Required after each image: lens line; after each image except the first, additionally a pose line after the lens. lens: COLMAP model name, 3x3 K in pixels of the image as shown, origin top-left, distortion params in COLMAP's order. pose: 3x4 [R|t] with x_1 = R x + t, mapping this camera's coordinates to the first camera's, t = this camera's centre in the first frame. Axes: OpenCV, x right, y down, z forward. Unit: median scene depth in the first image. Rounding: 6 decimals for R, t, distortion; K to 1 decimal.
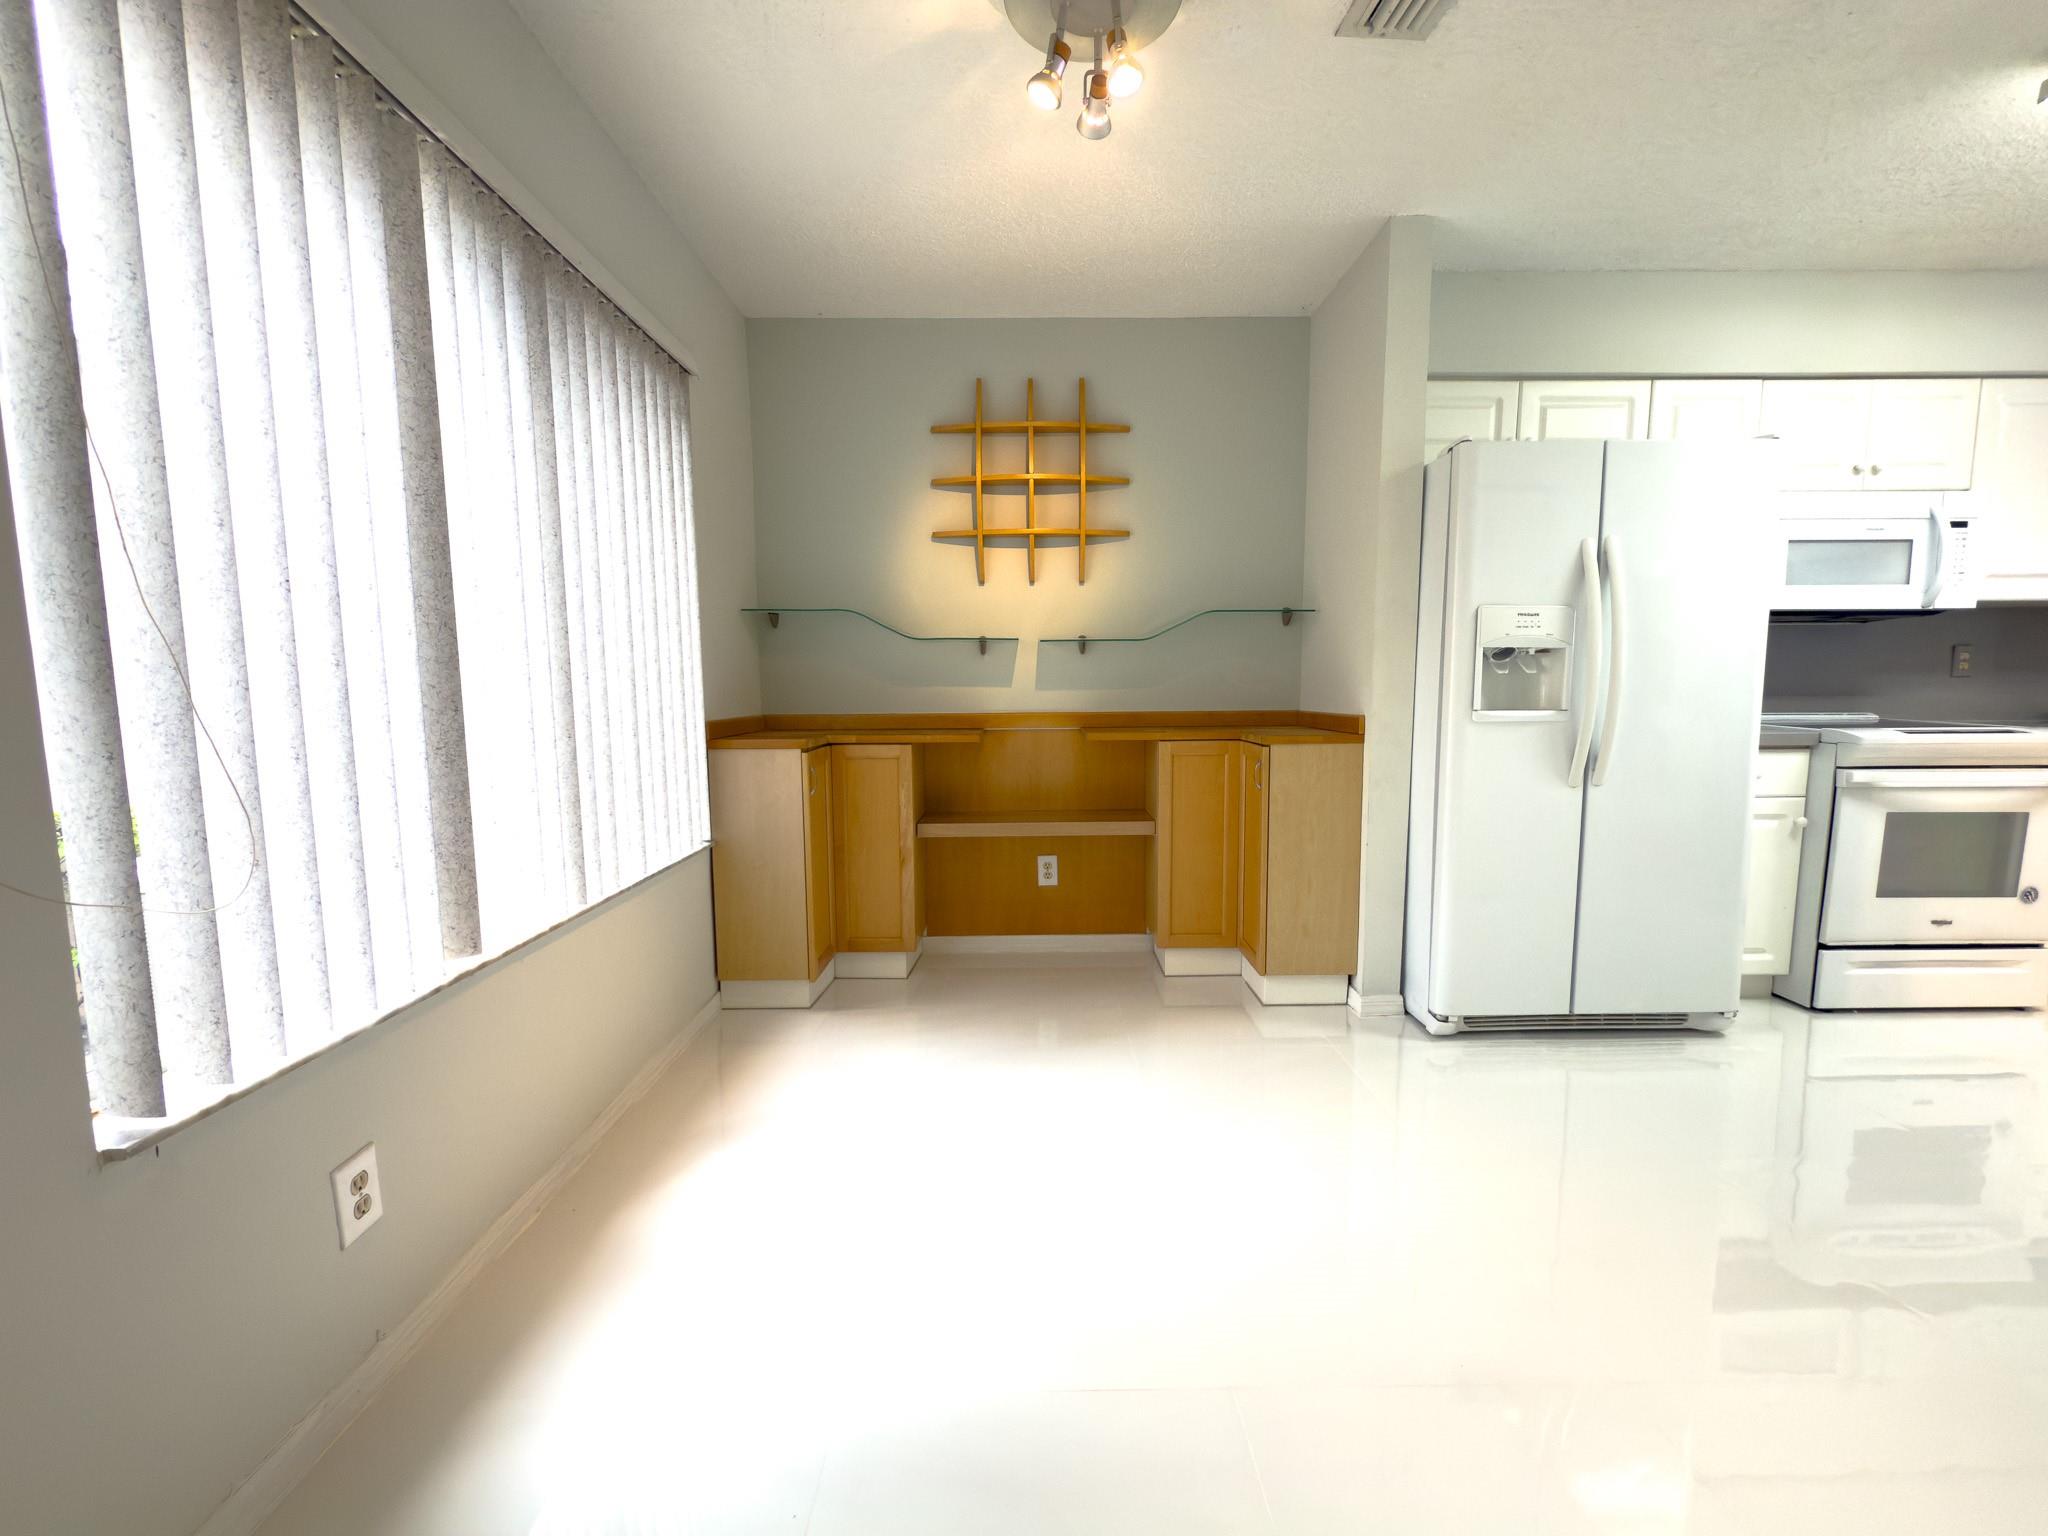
lens RADIAL K [[868.7, 0, 991.6], [0, 868.7, 770.4], [0, 0, 1]] dist [0.000789, -0.000066]
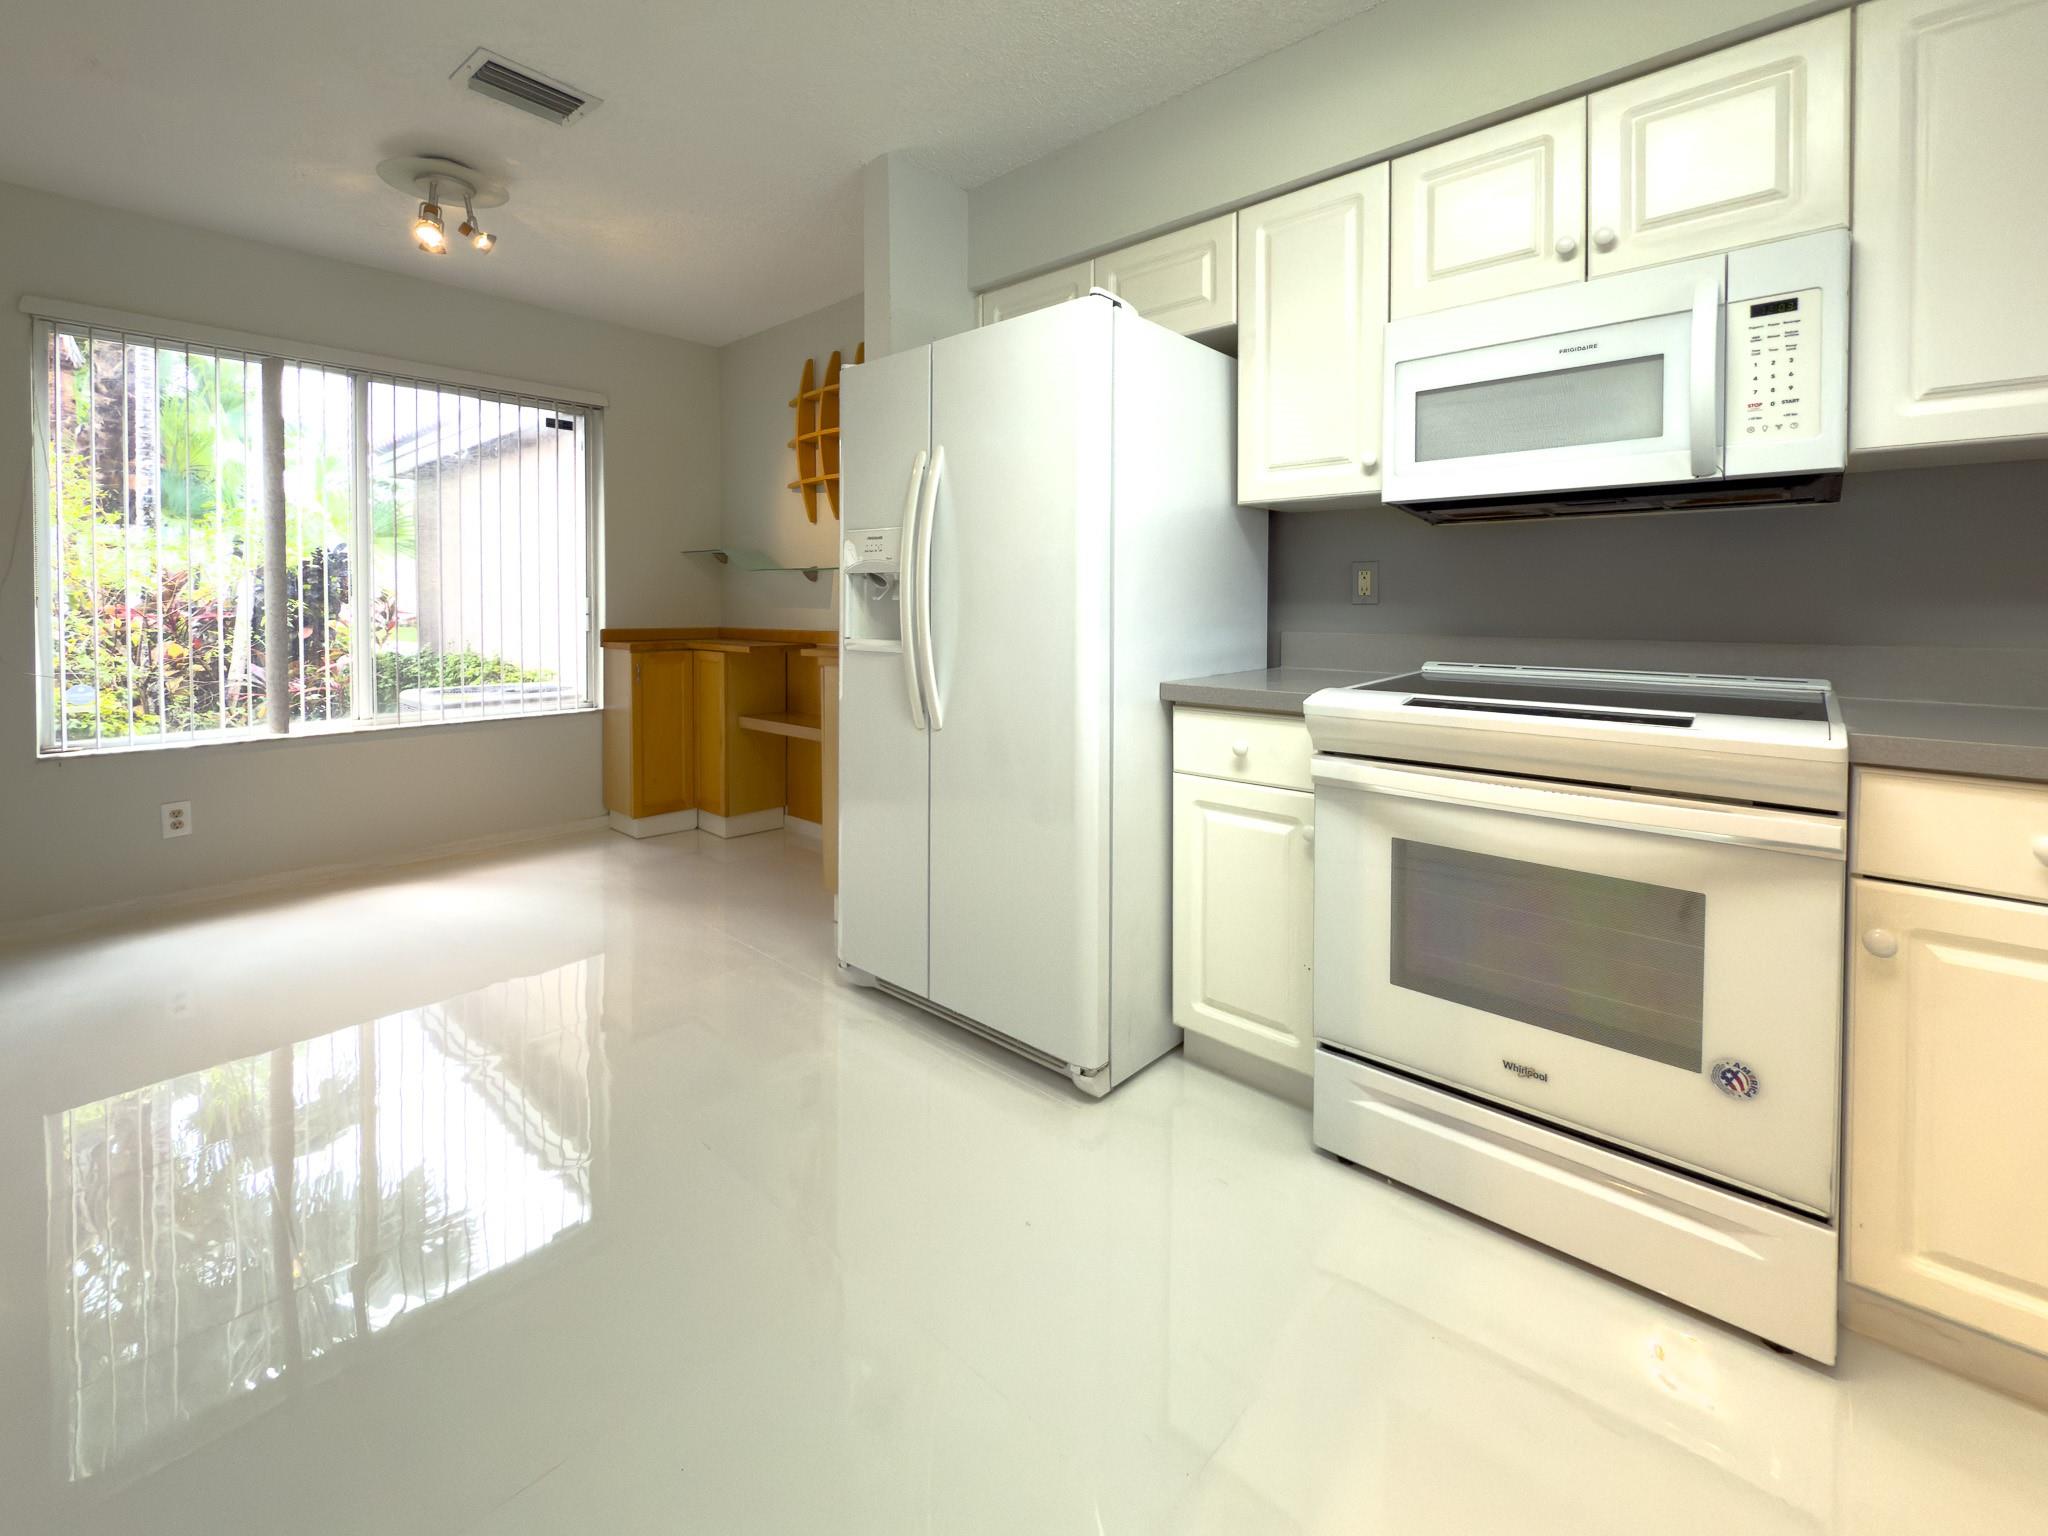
lens RADIAL K [[868.7, 0, 1012.6], [0, 868.7, 627.1], [0, 0, 1]] dist [0.000789, -0.000066]
pose [[0.734581, 0.026646, -0.677998, 1.197439], [-0.083032, 0.995249, -0.050848, -0.040044], [0.673422, 0.093648, 0.733303, 0.374296]]
